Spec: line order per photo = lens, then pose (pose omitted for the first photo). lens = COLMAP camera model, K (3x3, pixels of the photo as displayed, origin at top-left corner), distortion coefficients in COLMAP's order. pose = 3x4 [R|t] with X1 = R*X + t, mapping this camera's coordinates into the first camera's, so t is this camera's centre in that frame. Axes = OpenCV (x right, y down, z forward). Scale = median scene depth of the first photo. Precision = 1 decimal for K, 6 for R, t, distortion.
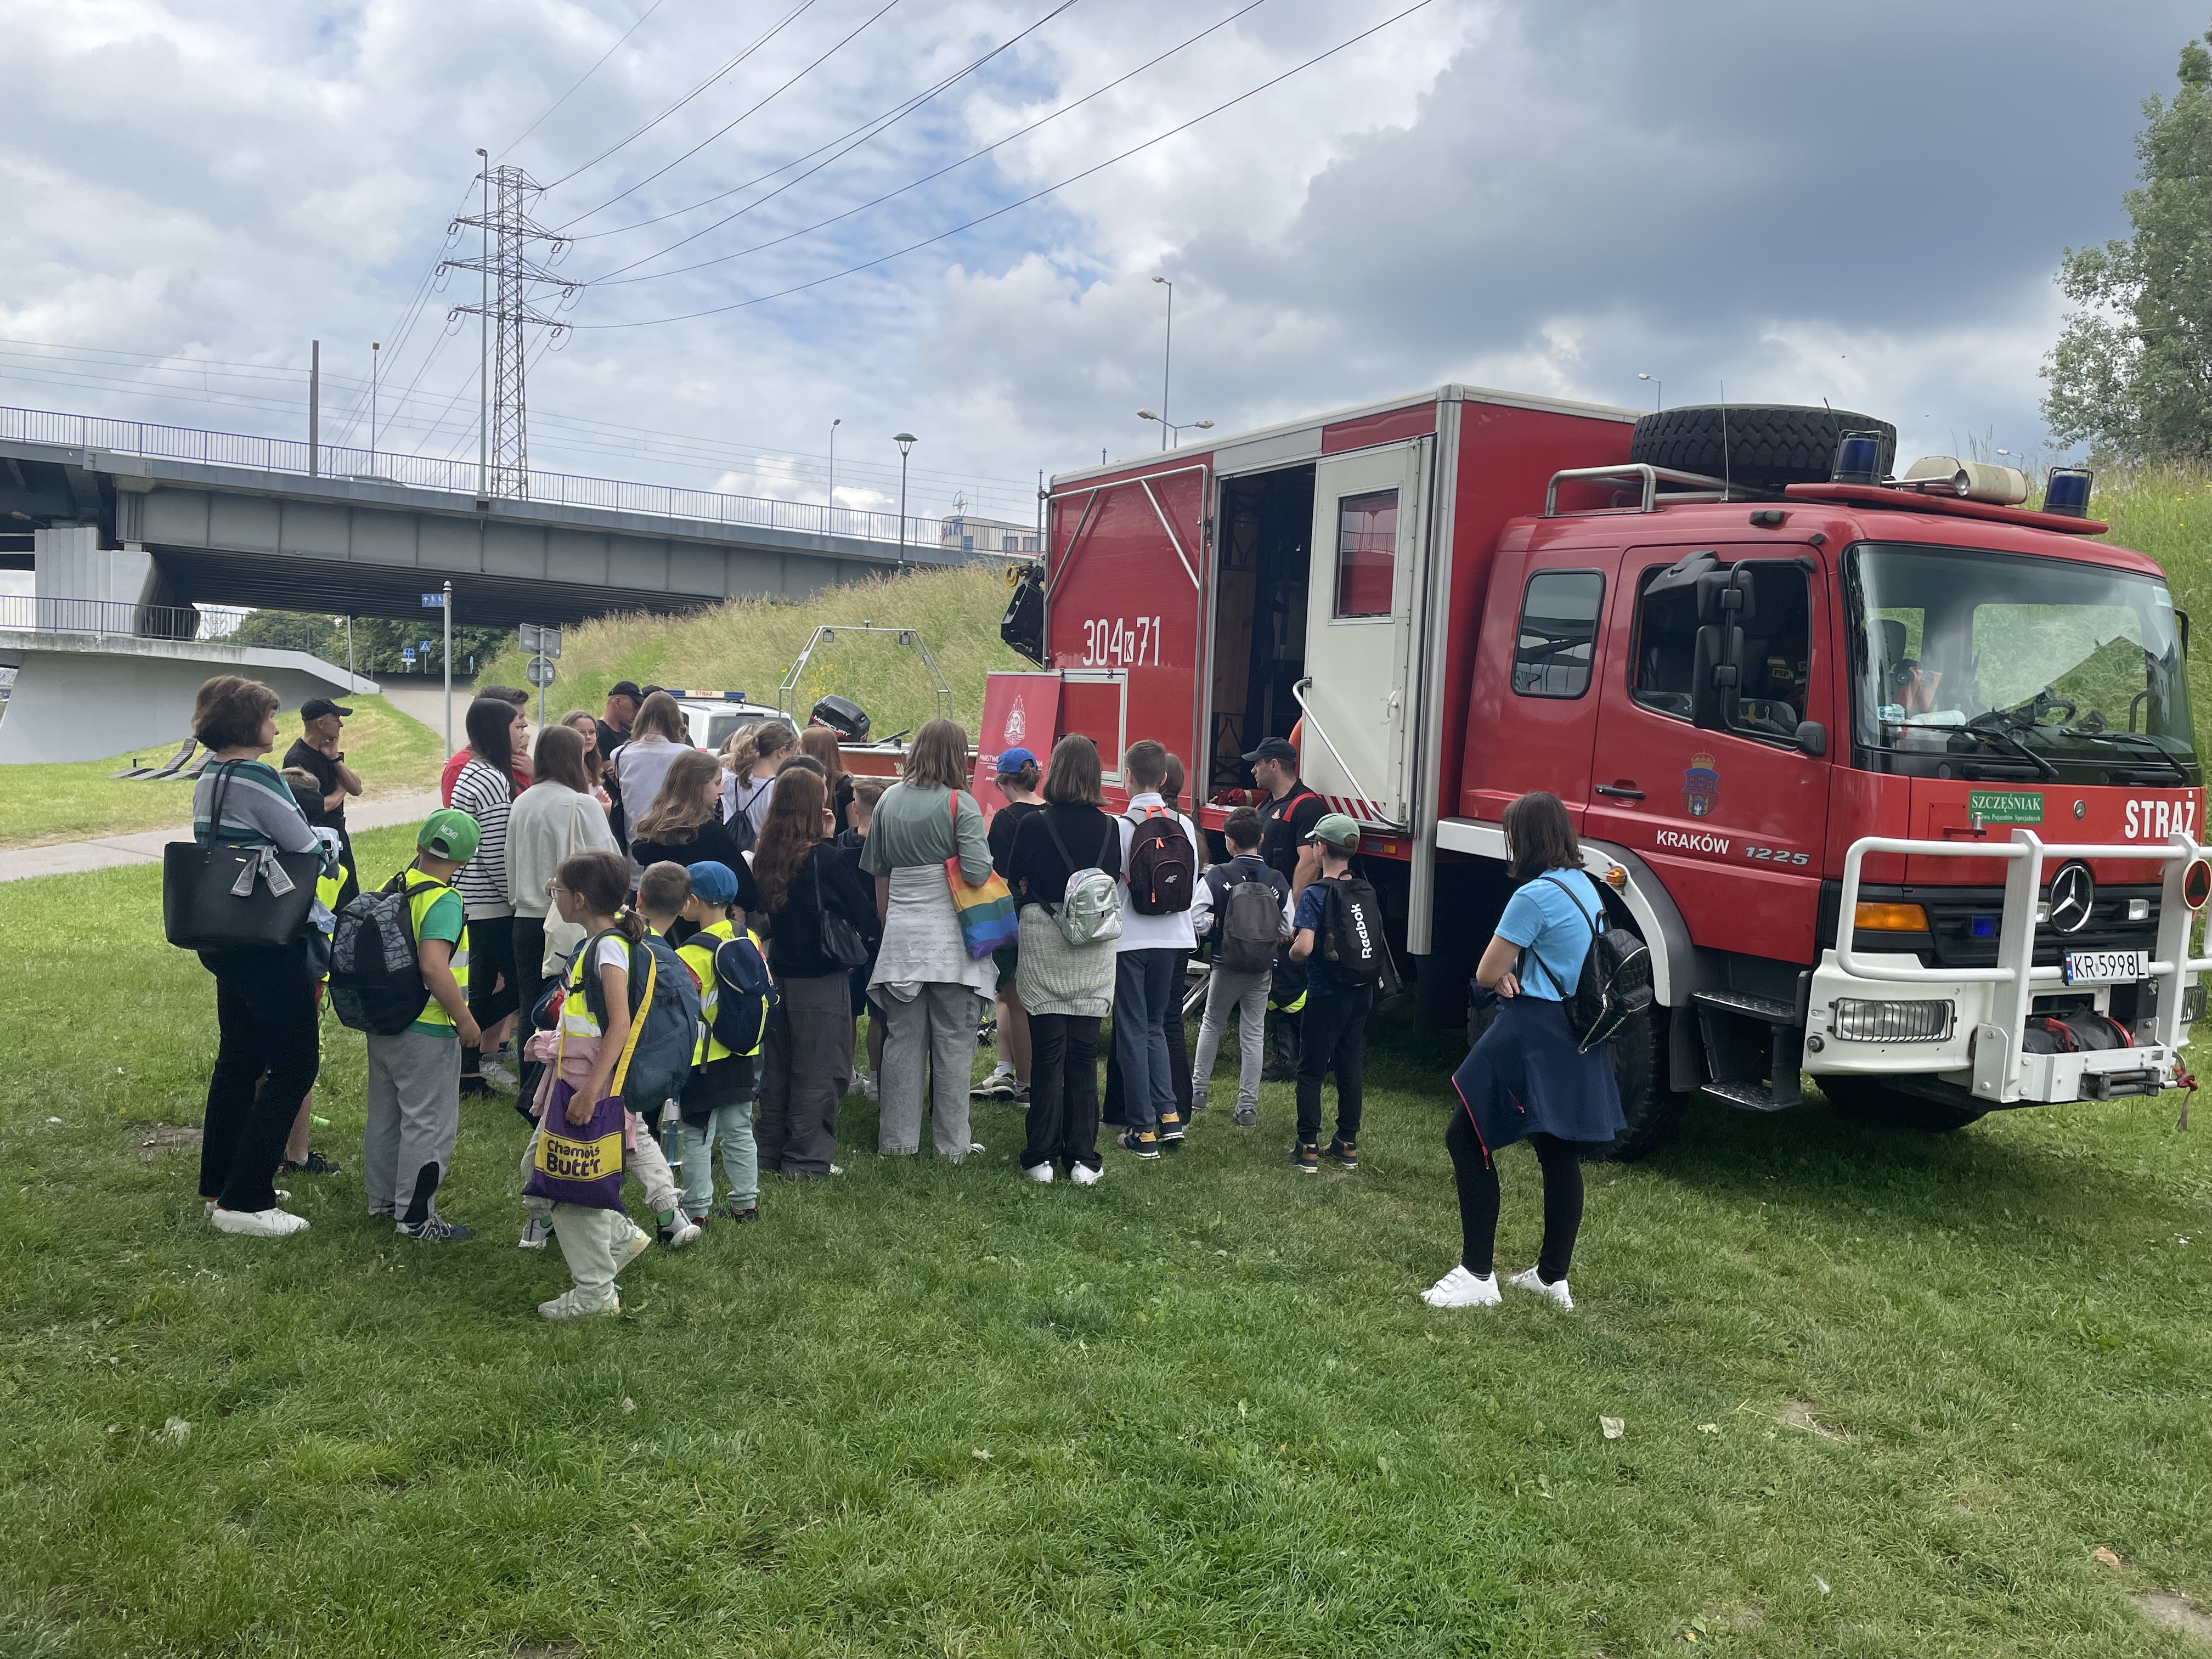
lens RADIAL K [[1700.9, 0, 1114.4], [0, 1700.9, 844.2], [0, 0, 1]] dist [0.081828, -0.070049]
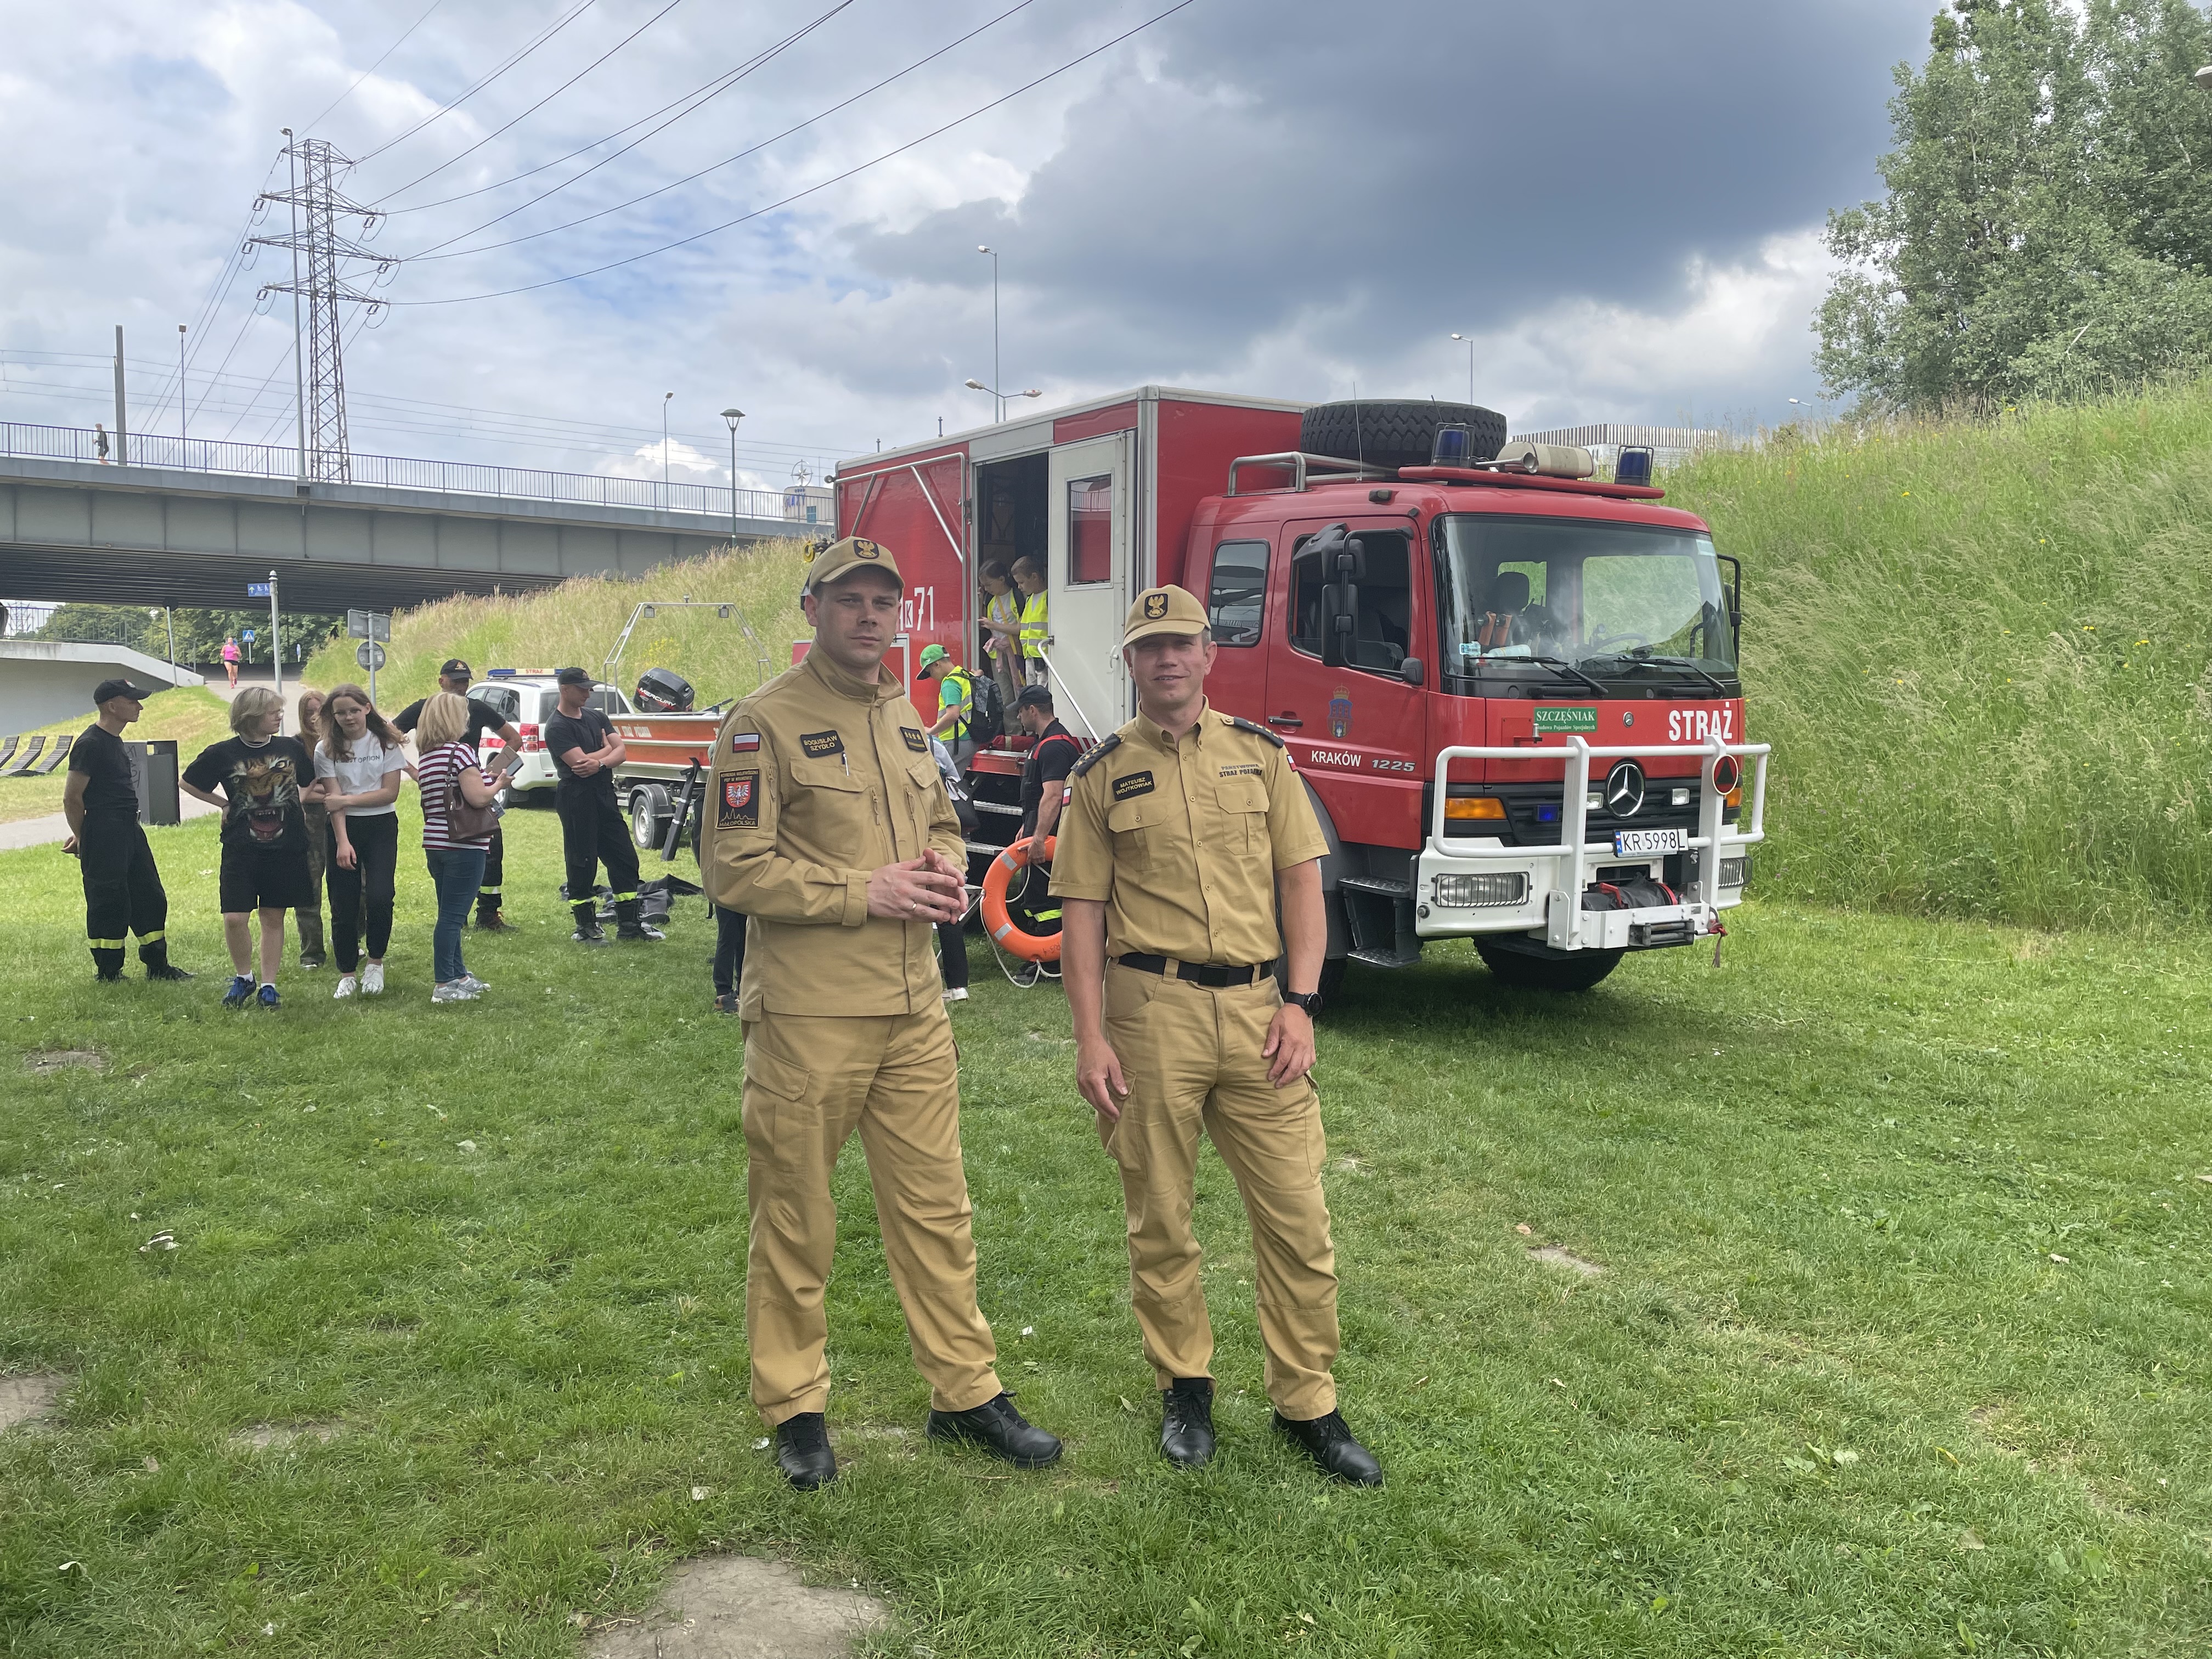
lens RADIAL K [[1700.9, 0, 1109.1], [0, 1700.9, 822.0], [0, 0, 1]] dist [0.081828, -0.070049]
pose [[0.996121, -0.043247, 0.076637, 0.064737], [0.042627, 0.999044, 0.009709, 0.021804], [-0.076984, -0.006404, 0.997012, -0.182816]]
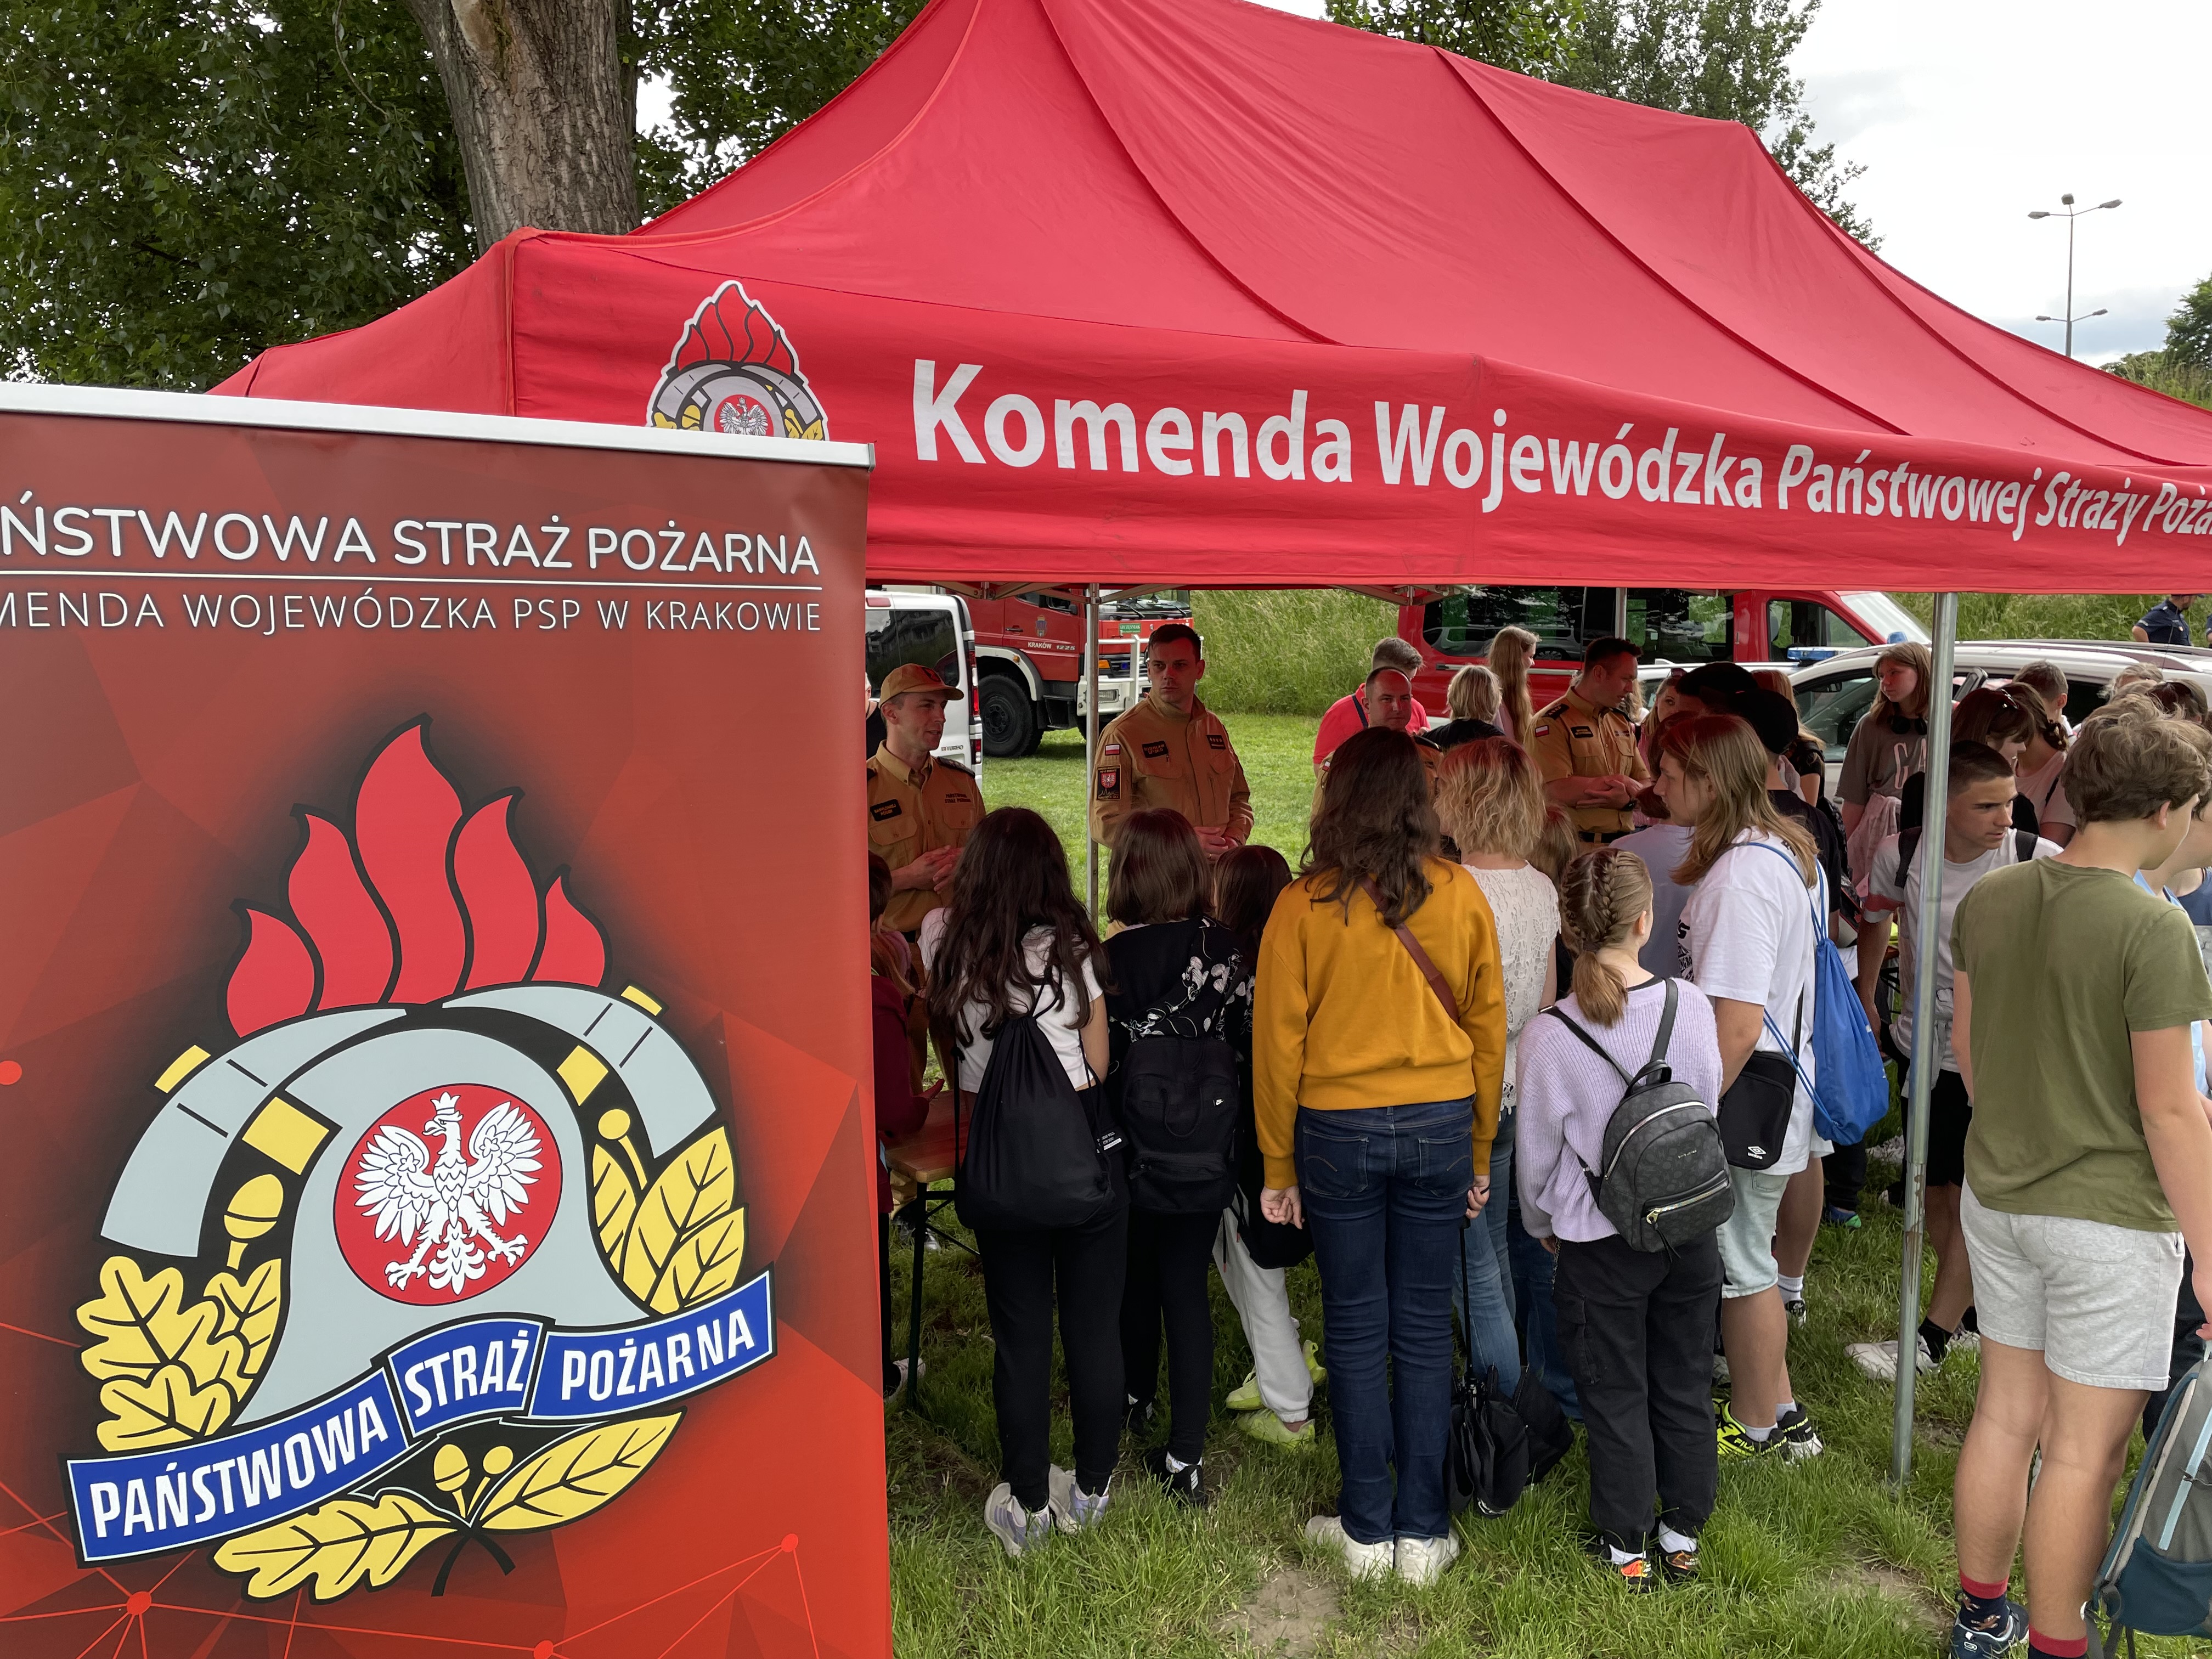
lens RADIAL K [[1700.9, 0, 1102.4], [0, 1700.9, 829.0], [0, 0, 1]] dist [0.081828, -0.070049]
pose [[0.918506, -0.099489, 0.382685, -0.618425], [0.067188, 0.993024, 0.096900, 0.031298], [-0.389656, -0.063291, 0.918783, -1.516498]]
